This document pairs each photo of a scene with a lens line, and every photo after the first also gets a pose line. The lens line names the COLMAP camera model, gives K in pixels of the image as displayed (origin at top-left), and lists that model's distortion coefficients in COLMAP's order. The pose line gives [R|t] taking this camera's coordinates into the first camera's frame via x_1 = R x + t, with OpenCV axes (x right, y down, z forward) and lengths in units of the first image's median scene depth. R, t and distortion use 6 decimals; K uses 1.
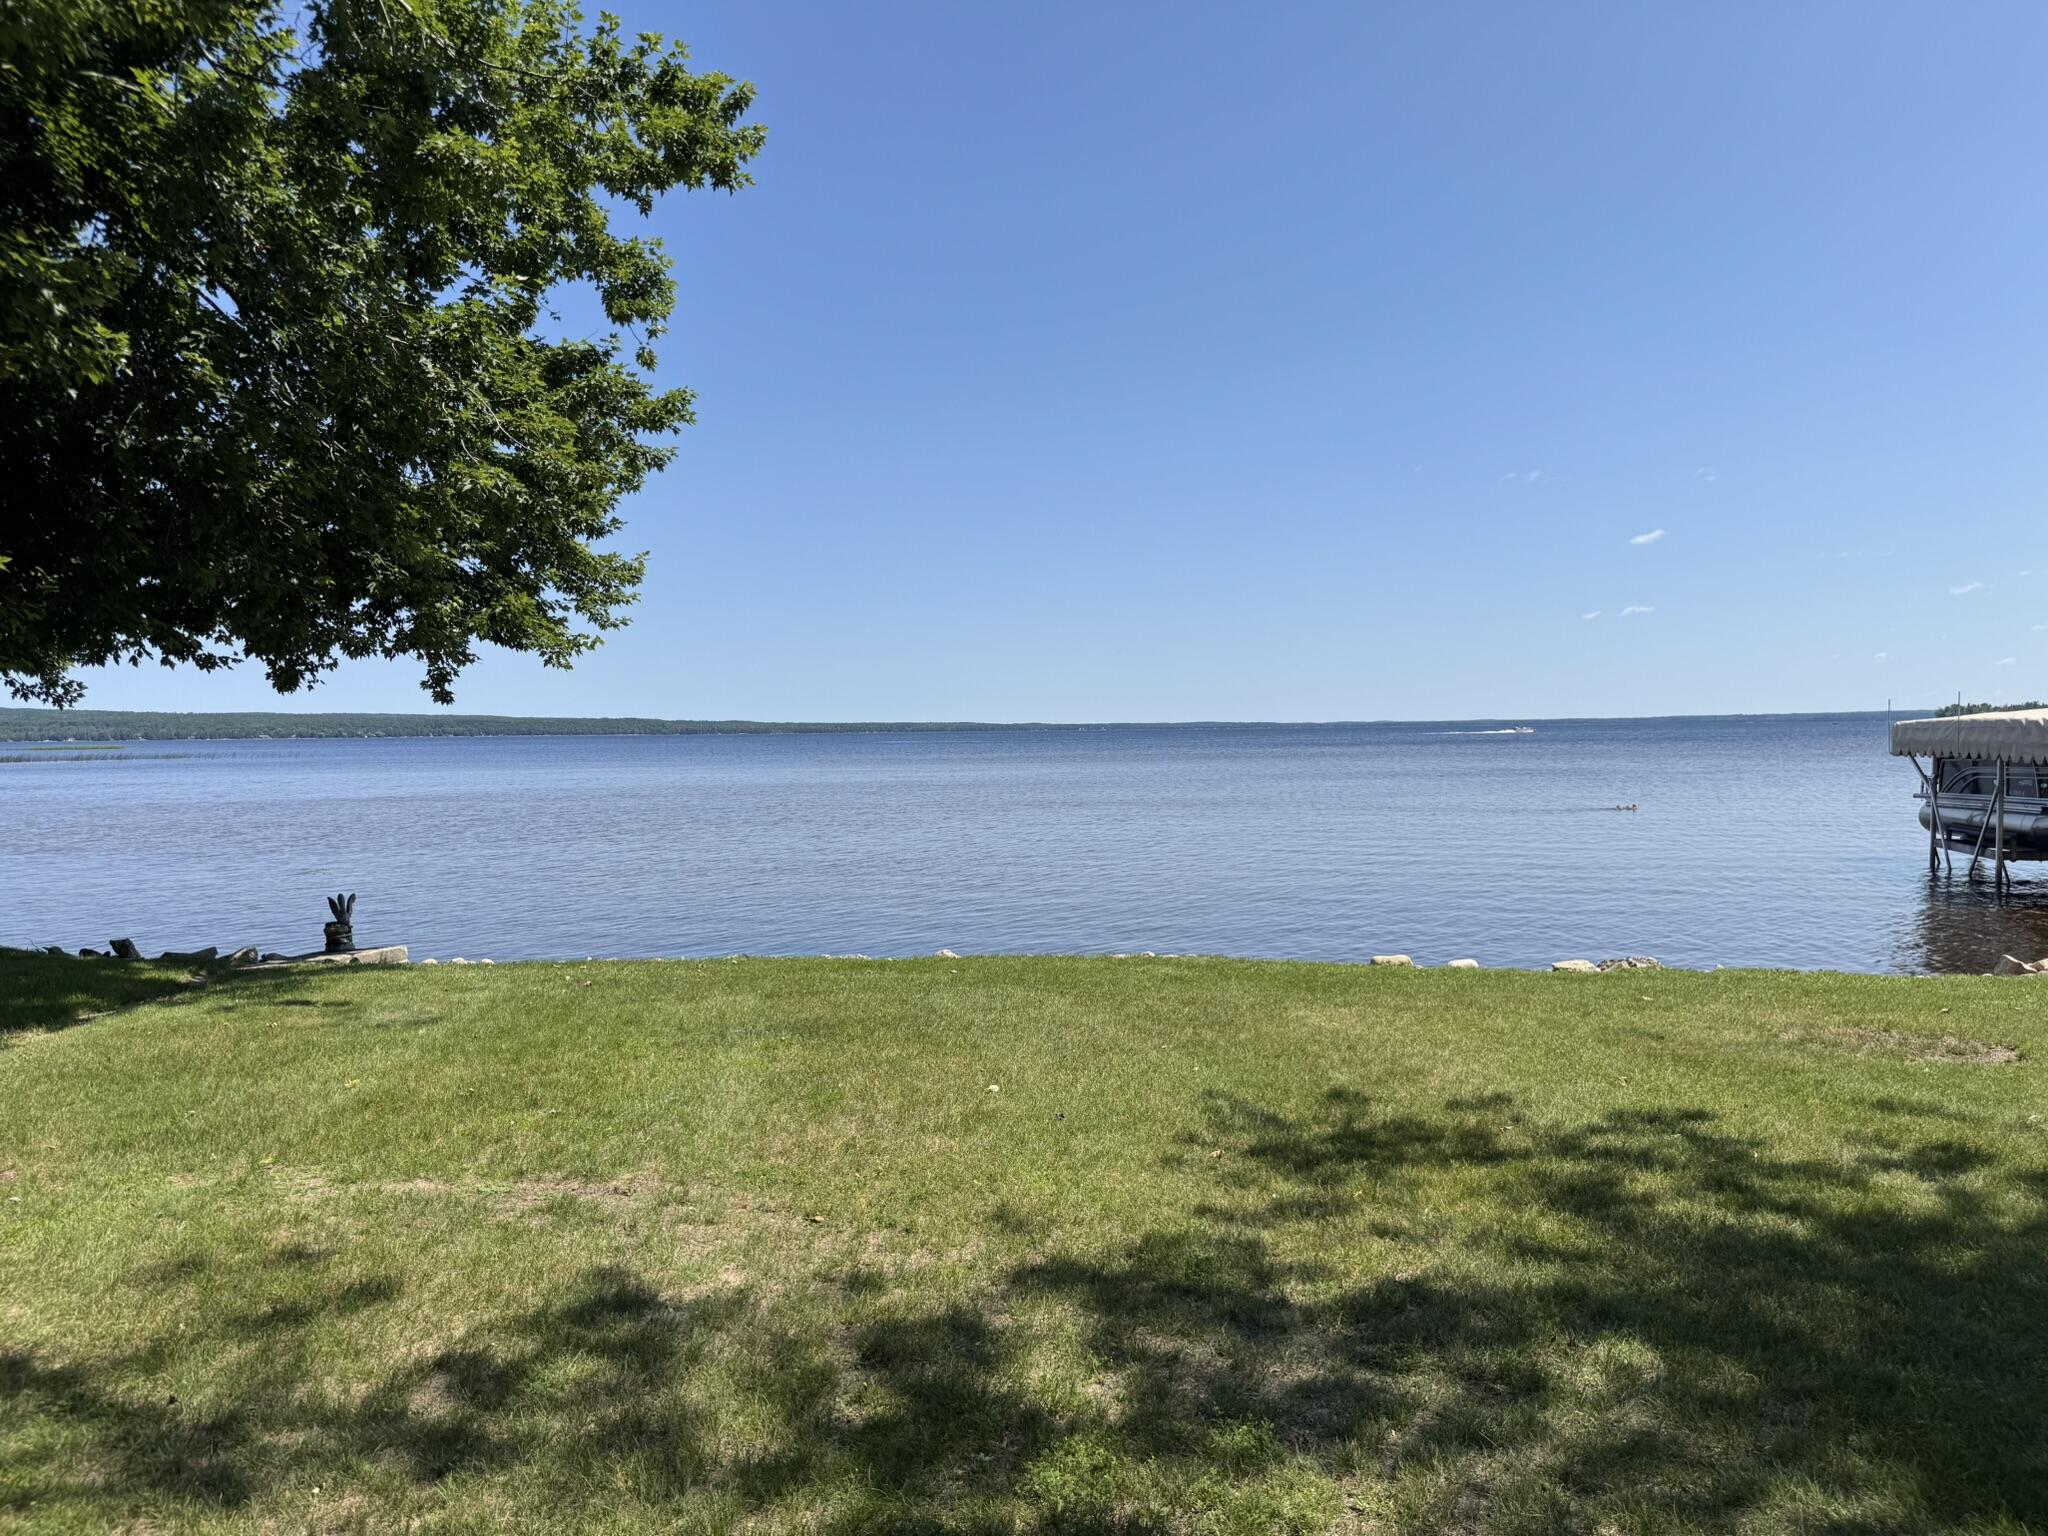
lens RADIAL K [[1459.8, 0, 1018.0], [0, 1459.8, 782.6], [0, 0, 1]] dist [0.043681, -0.005775]
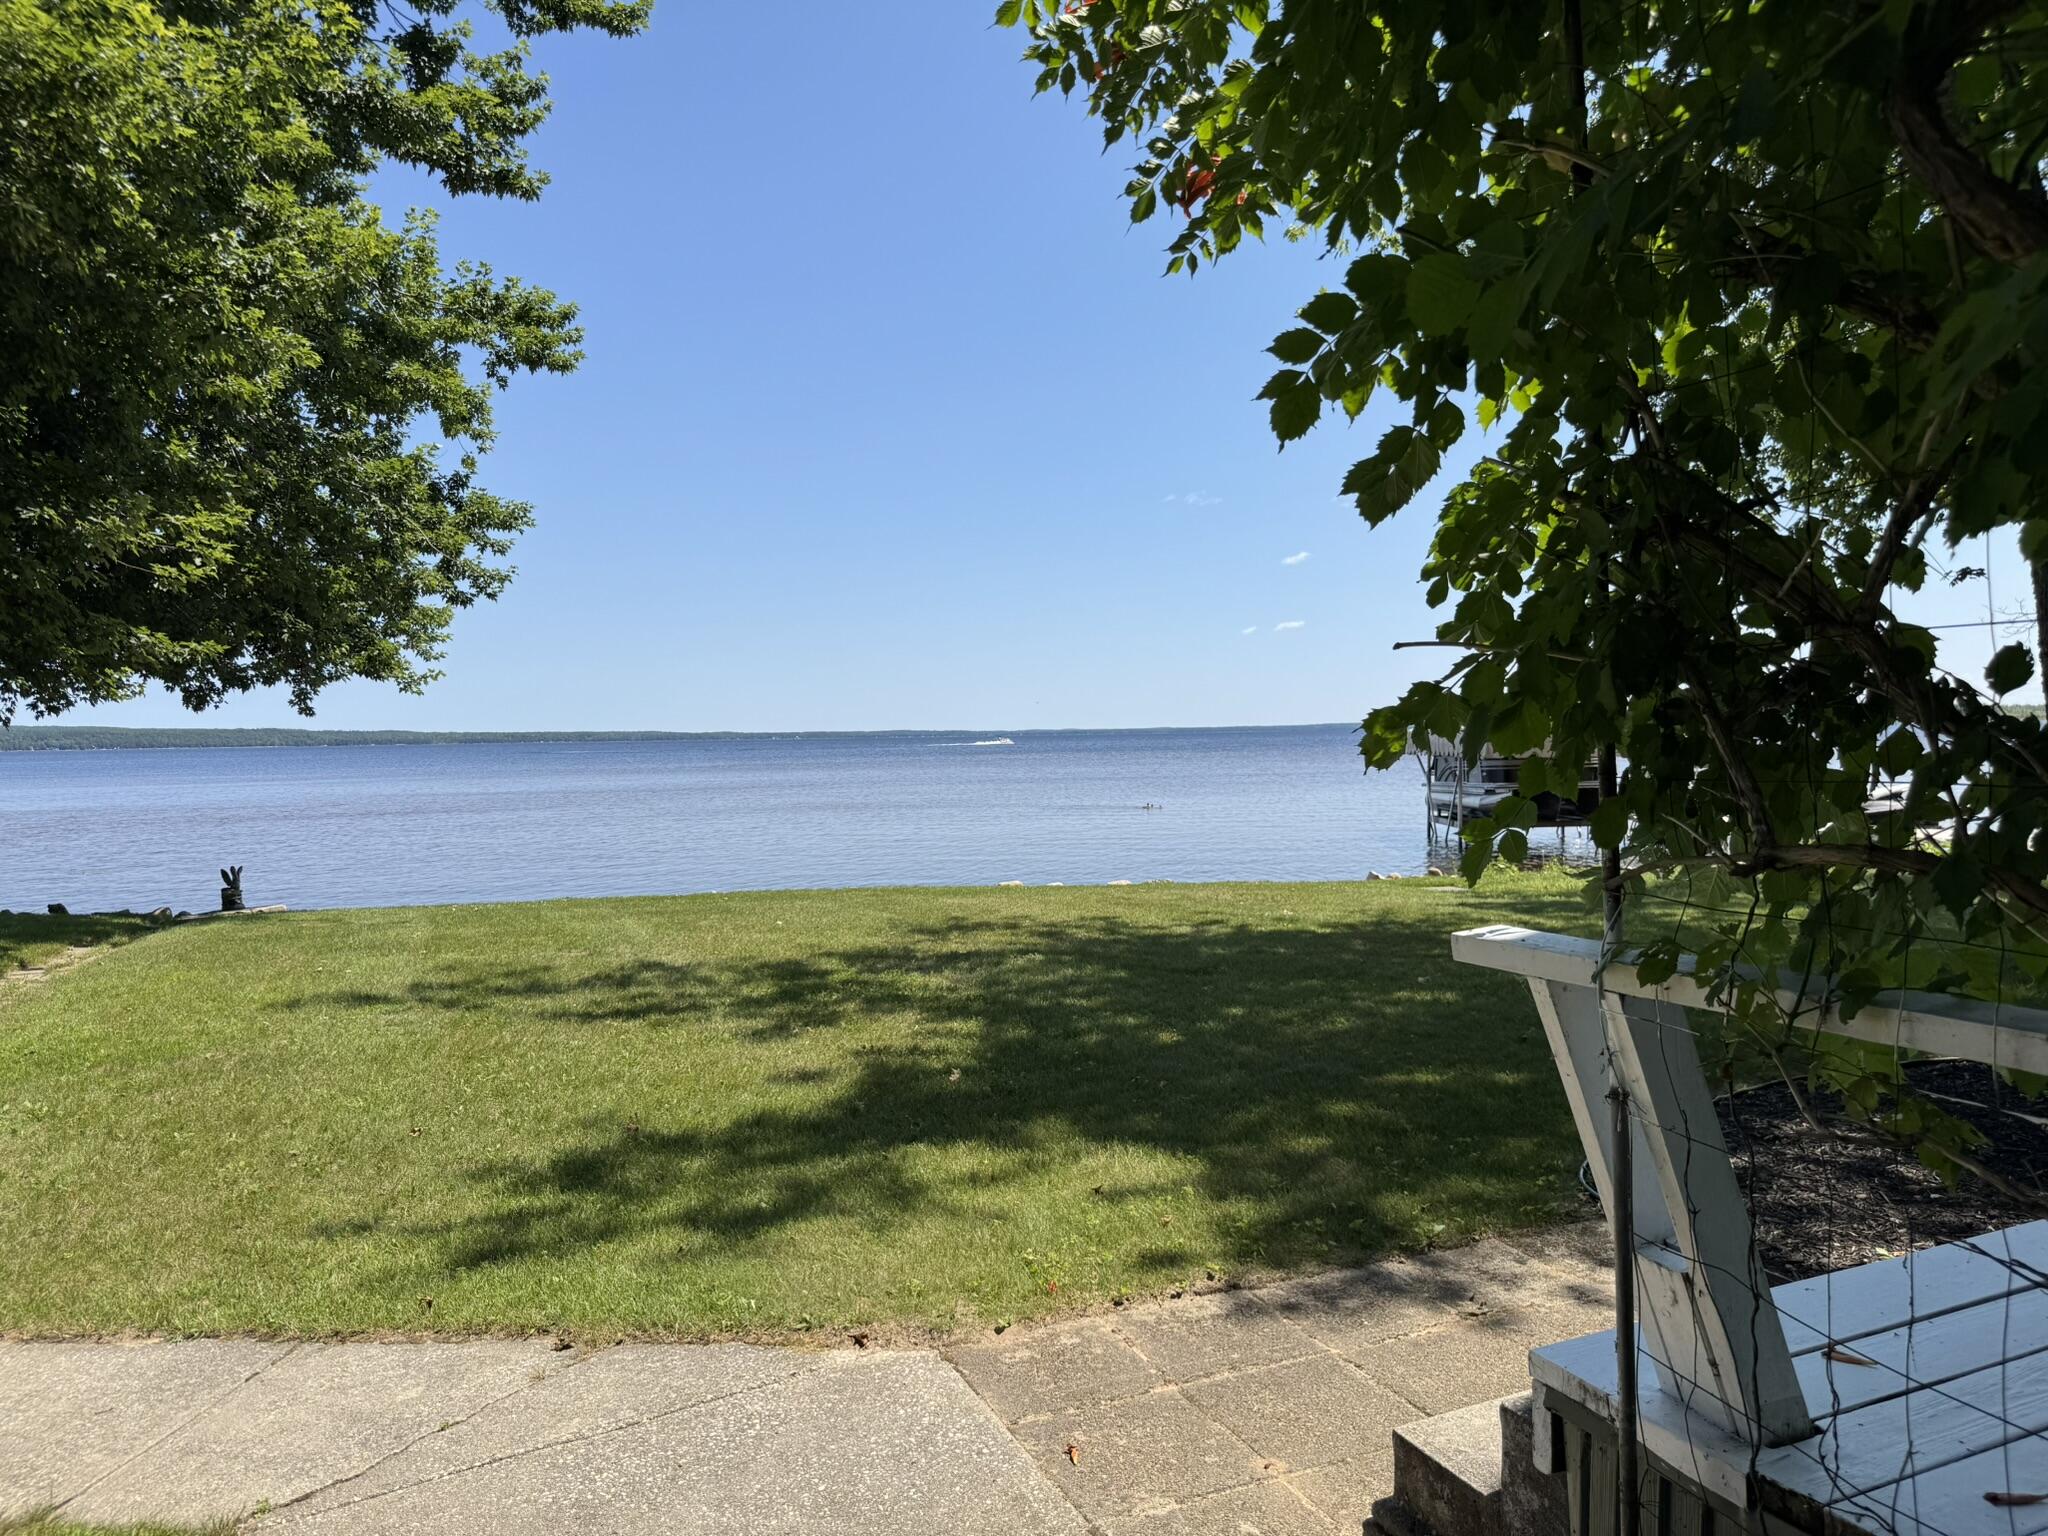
lens RADIAL K [[1459.8, 0, 1011.0], [0, 1459.8, 773.6], [0, 0, 1]] dist [0.043681, -0.005775]
pose [[0.978514, -0.010958, 0.205889, -0.059487], [0.013351, 0.999858, -0.010241, 0.019198], [-0.205747, 0.012770, 0.978522, -0.502970]]
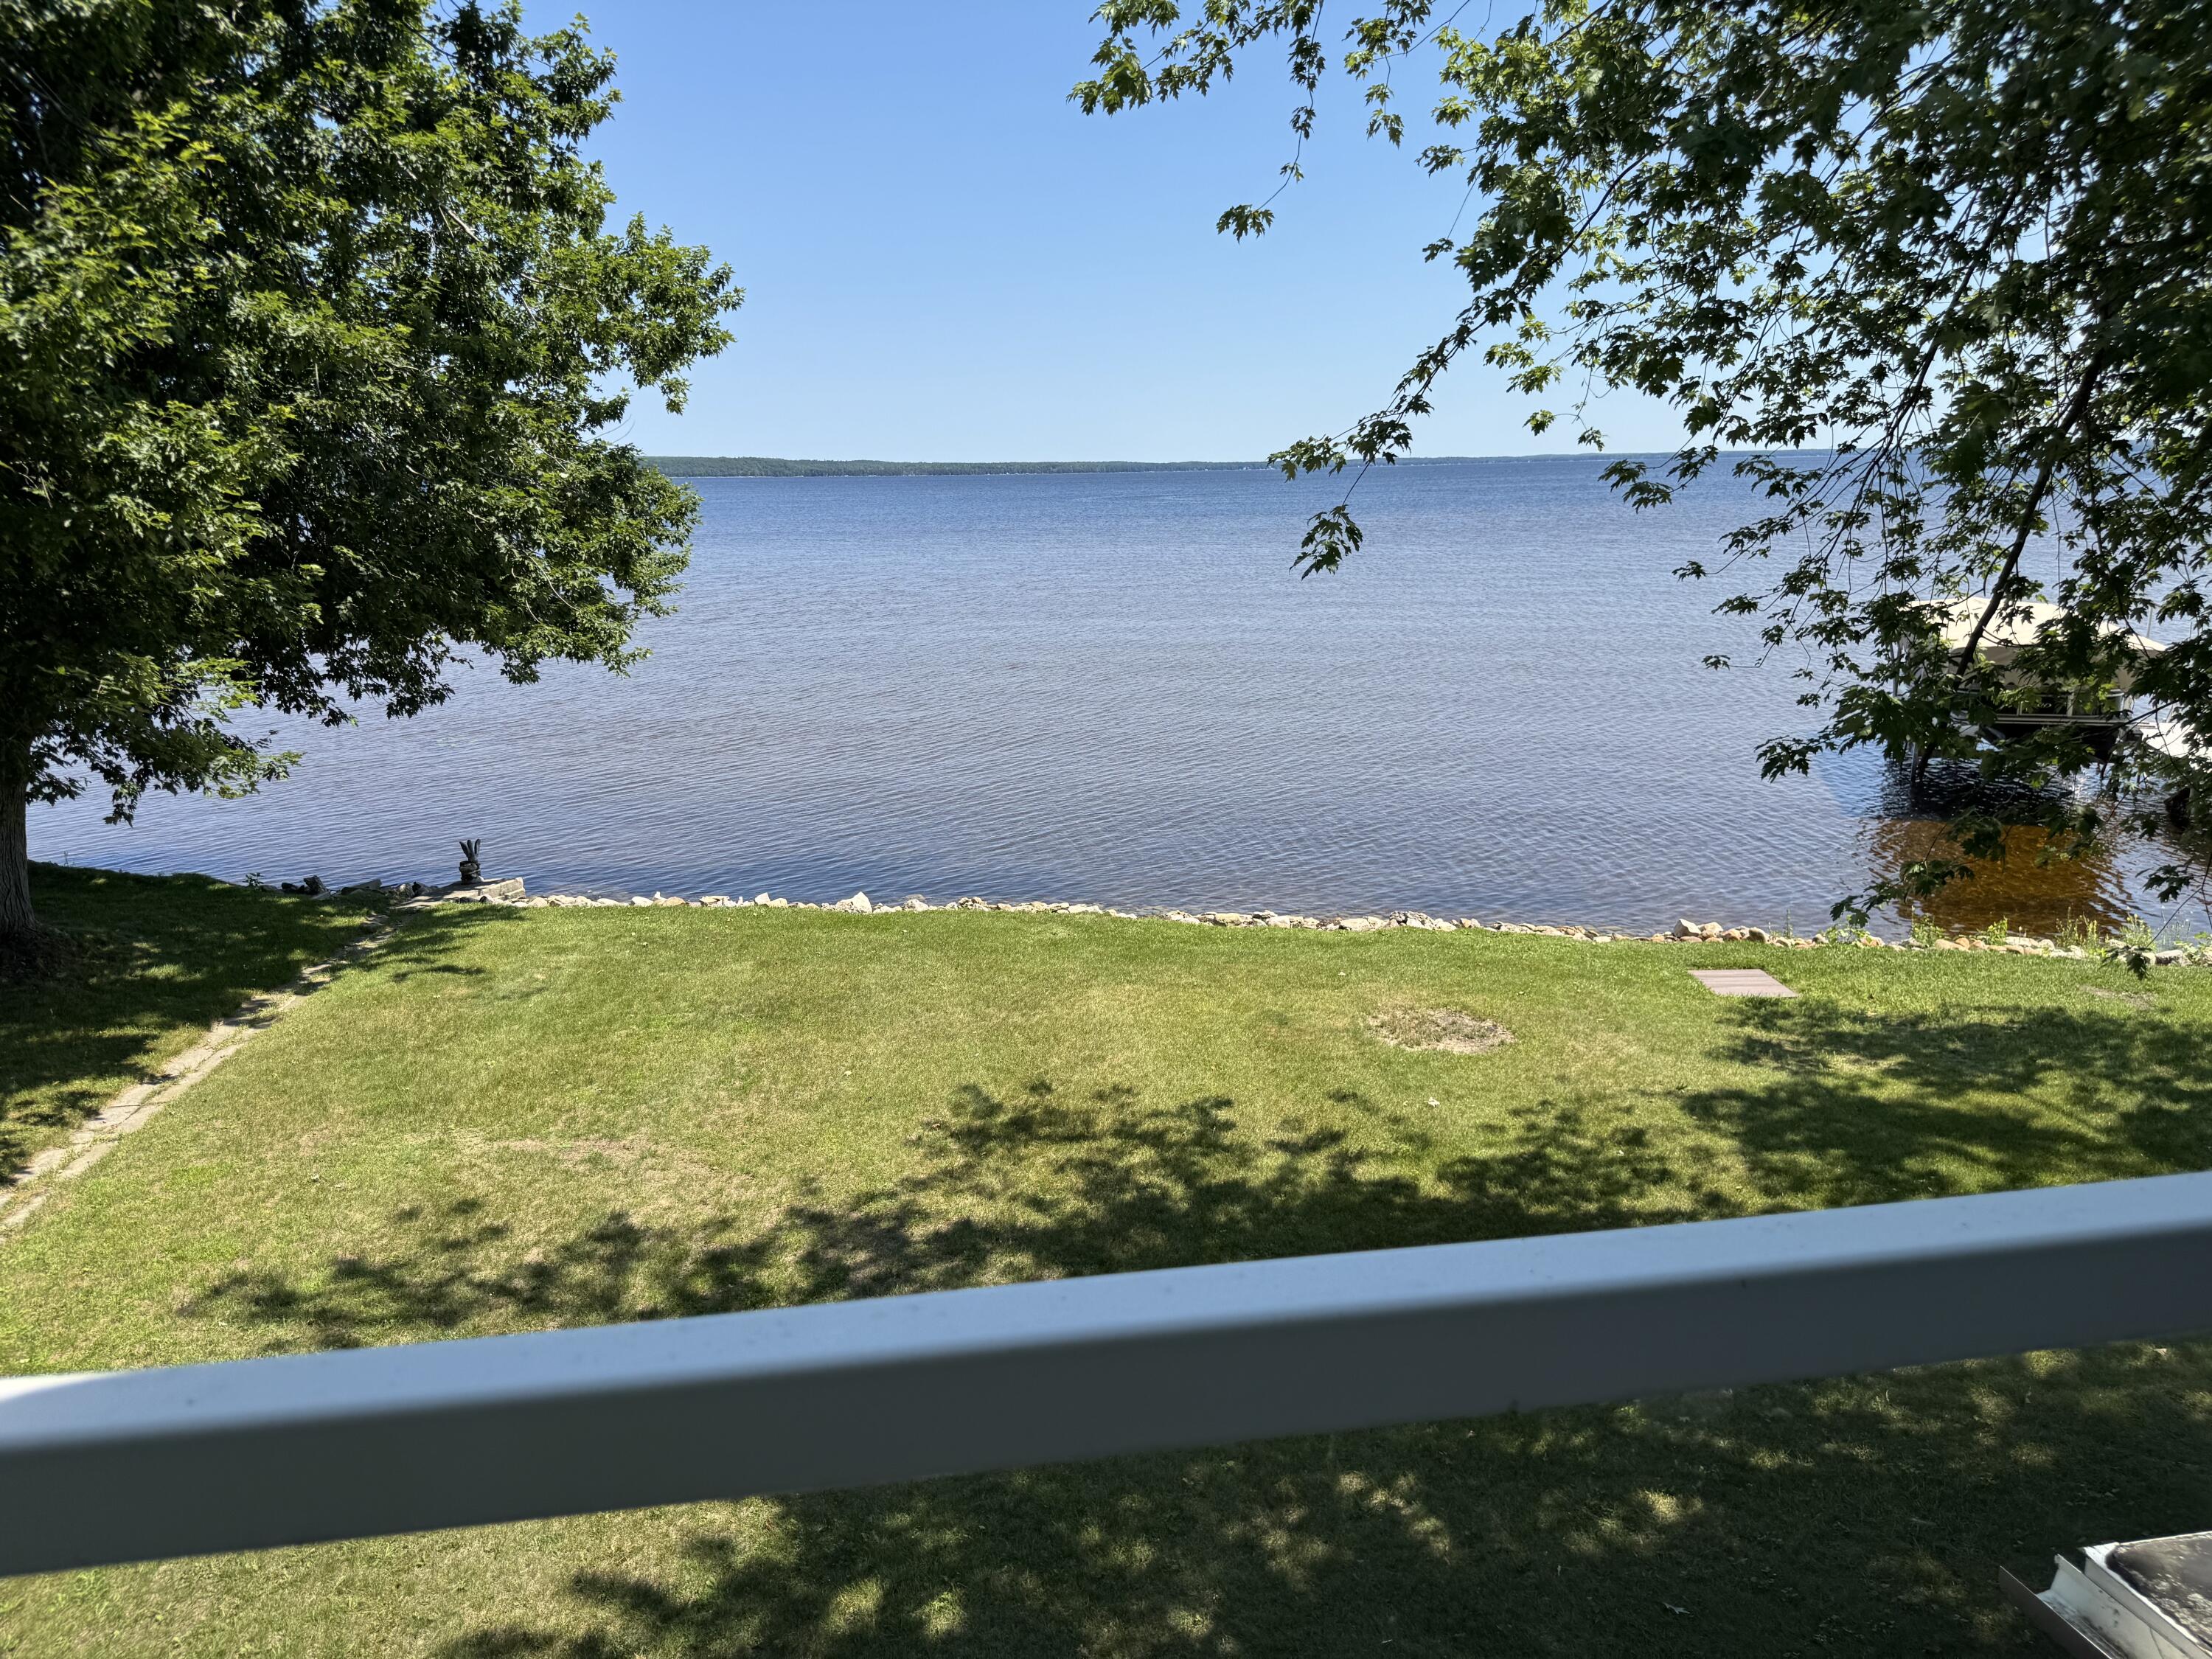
lens RADIAL K [[1576.7, 0, 1108.2], [0, 1576.7, 835.2], [0, 0, 1]] dist [0.043681, -0.005775]
pose [[0.999051, 0.003785, -0.043389, 0.202605], [0.004614, 0.981414, 0.191845, -0.233563], [0.043309, -0.191863, 0.980466, -0.428236]]
